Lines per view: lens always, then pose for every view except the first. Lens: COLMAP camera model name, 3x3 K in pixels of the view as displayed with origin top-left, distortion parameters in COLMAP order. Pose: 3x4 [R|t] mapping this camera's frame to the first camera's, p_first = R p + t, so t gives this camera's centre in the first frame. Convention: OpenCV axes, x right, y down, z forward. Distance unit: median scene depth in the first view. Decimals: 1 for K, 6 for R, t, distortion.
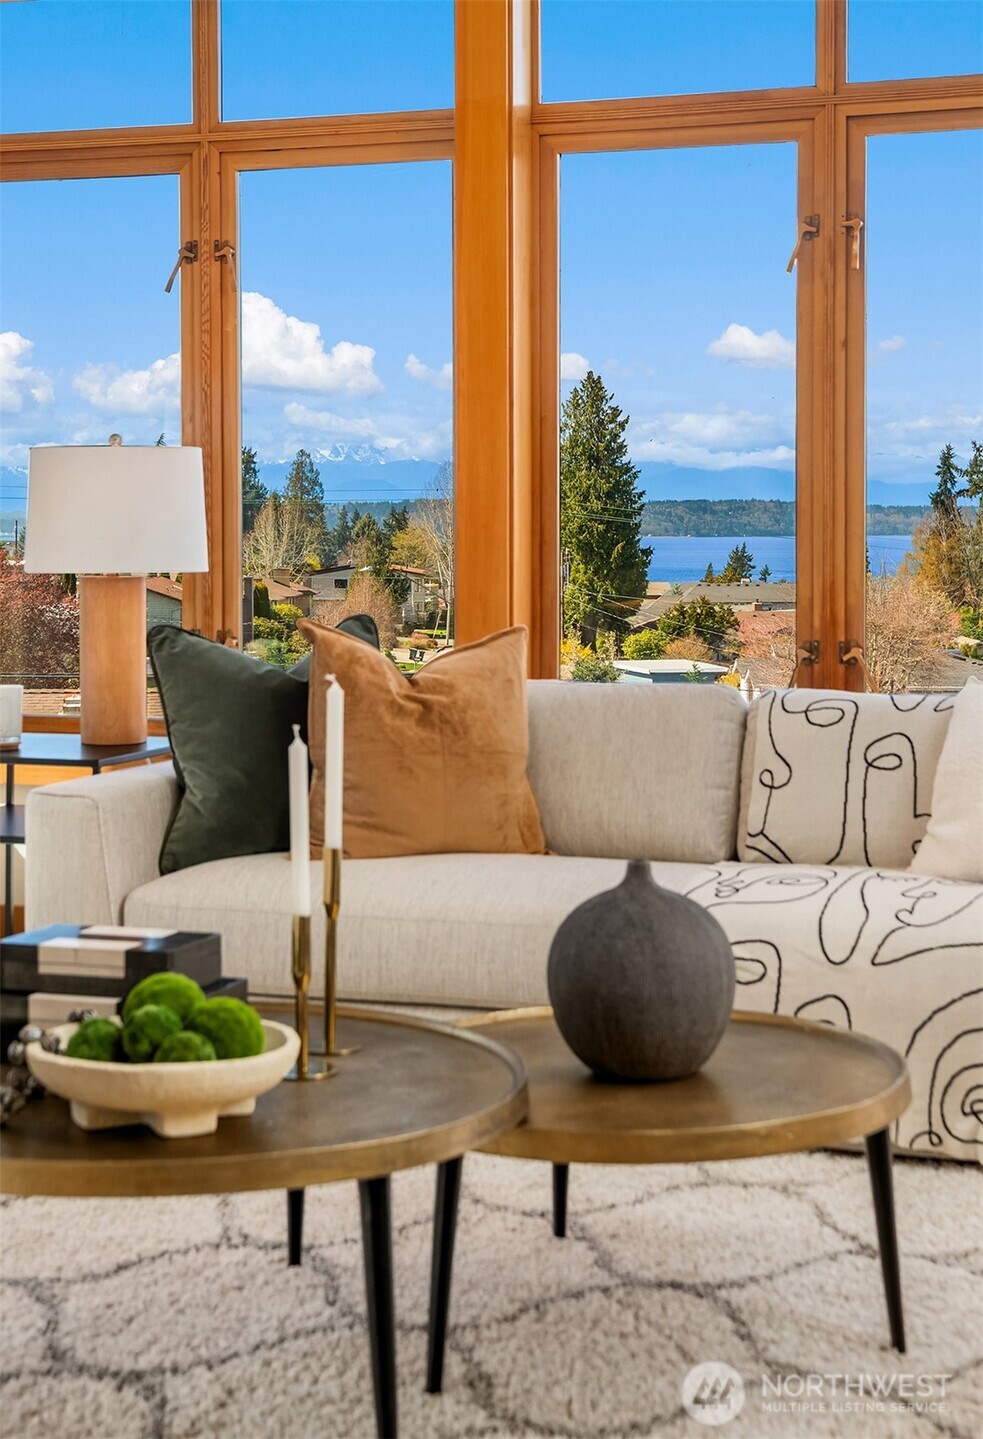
lens RADIAL K [[2363.6, 0, 532.0], [0, 2363.6, 627.5], [0, 0, 1]] dist [0.088339, -0.012474]
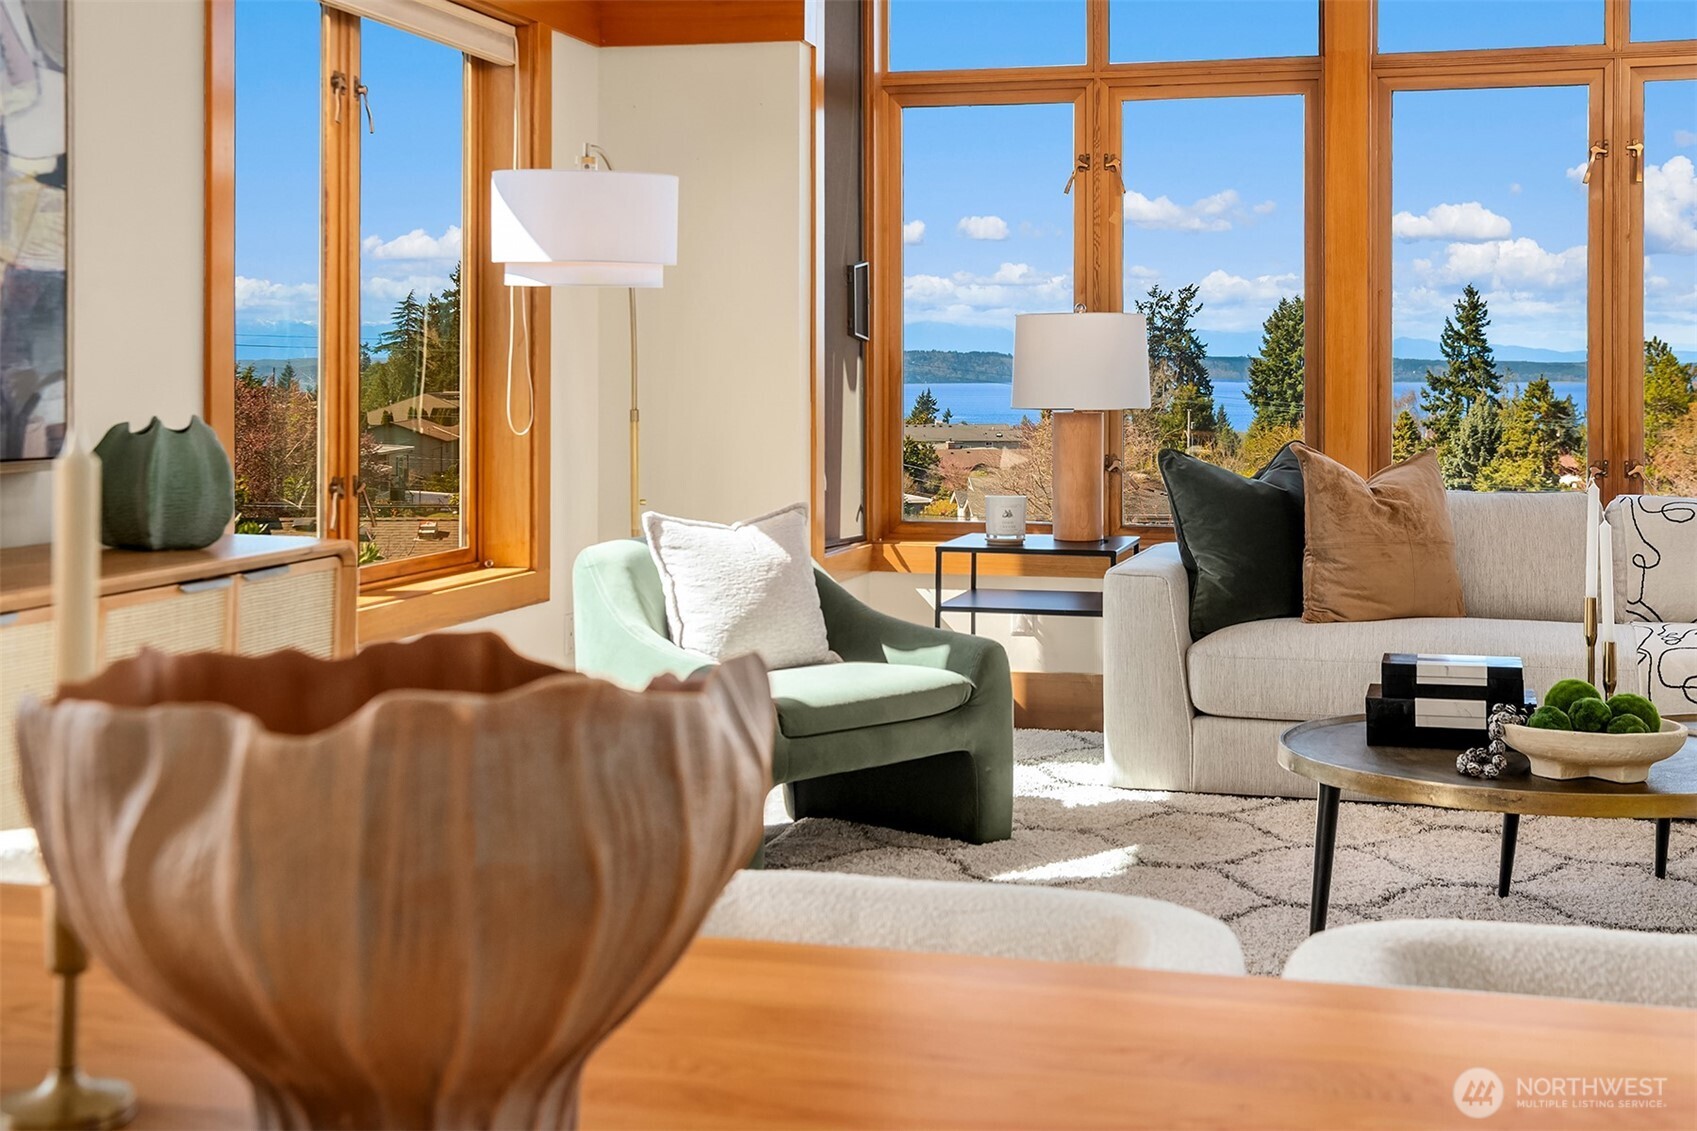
lens RADIAL K [[2098.7, 0, 896.3], [0, 2098.7, 454.0], [0, 0, 1]] dist [0.053801, 0.002853]
pose [[0.997264, -0.001751, 0.073899, -0.401912], [0.002096, 0.999987, -0.004594, 0.007187], [-0.073890, 0.004736, 0.997255, -0.166209]]
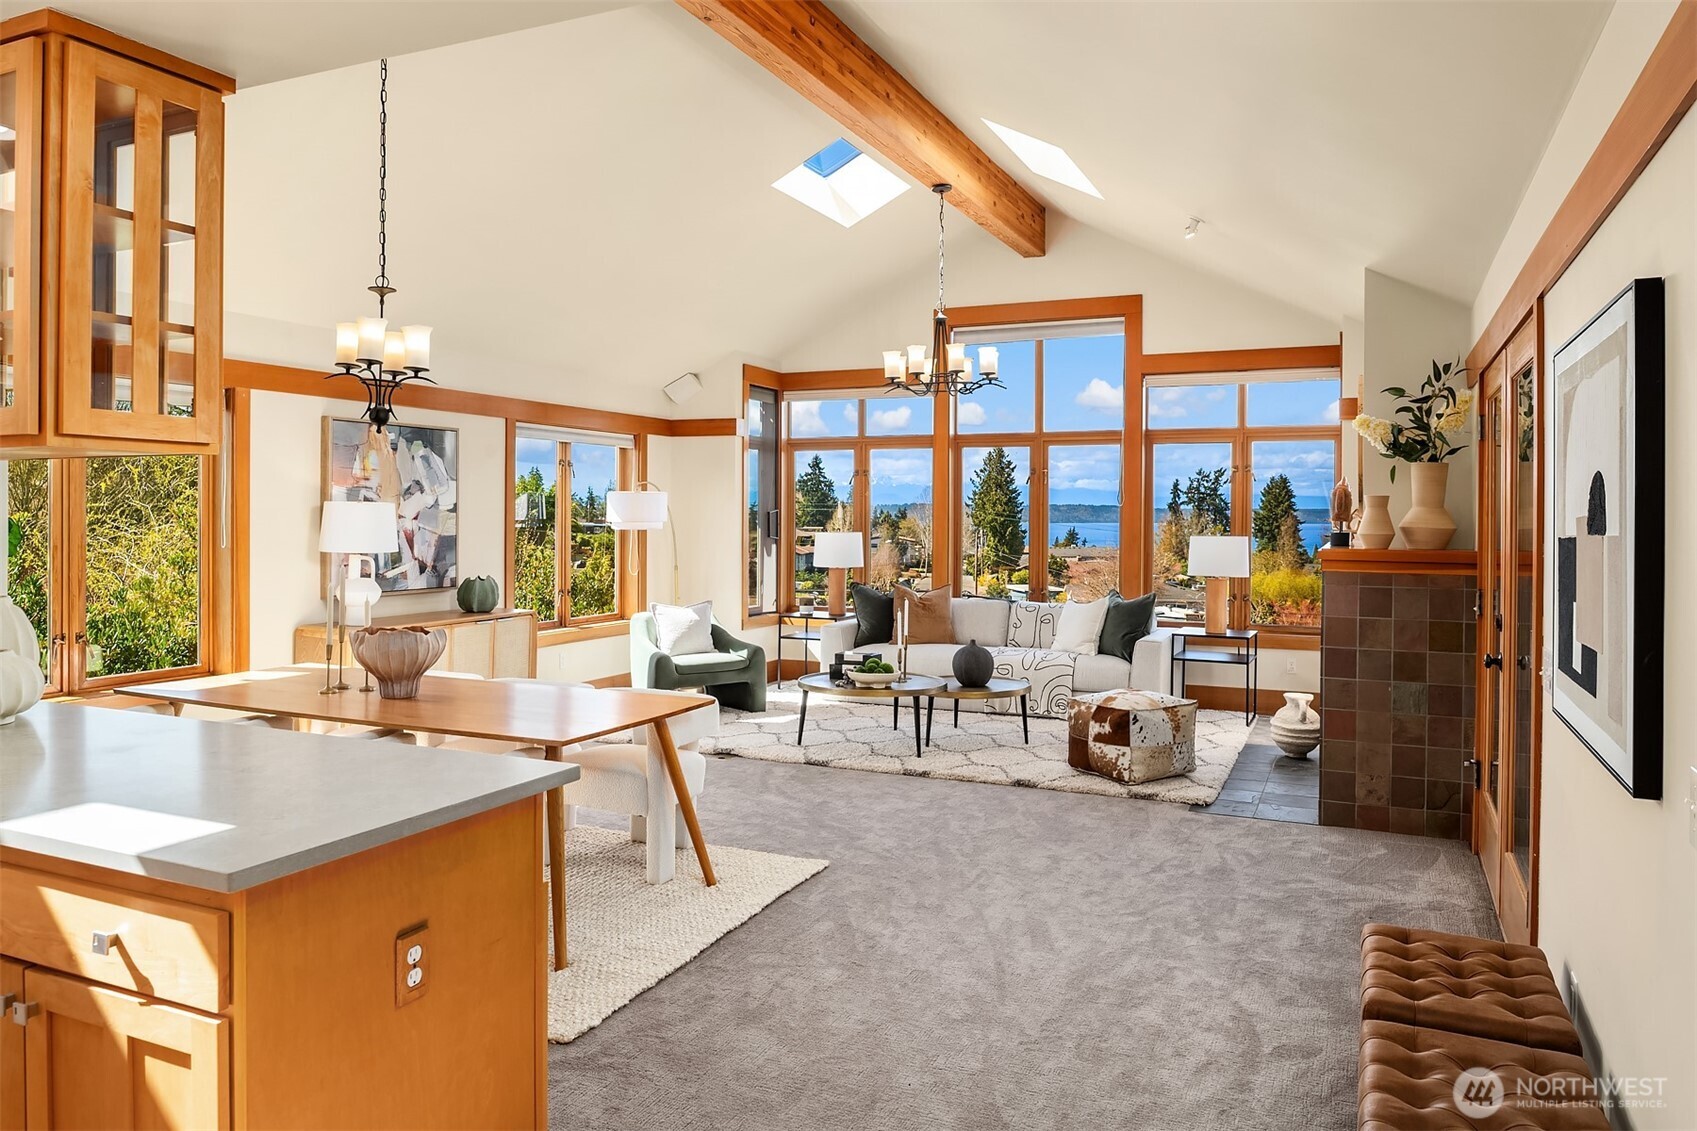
lens RADIAL K [[1165.4, 0, 848.5], [0, 1165.4, 565.5], [0, 0, 1]] dist [-0.021542, -0.001435]
pose [[0.994753, 0.009492, -0.101863, 0.023101], [-0.009607, 0.999954, -0.000637, -0.026760], [0.101852, 0.001612, 0.994798, -0.847402]]
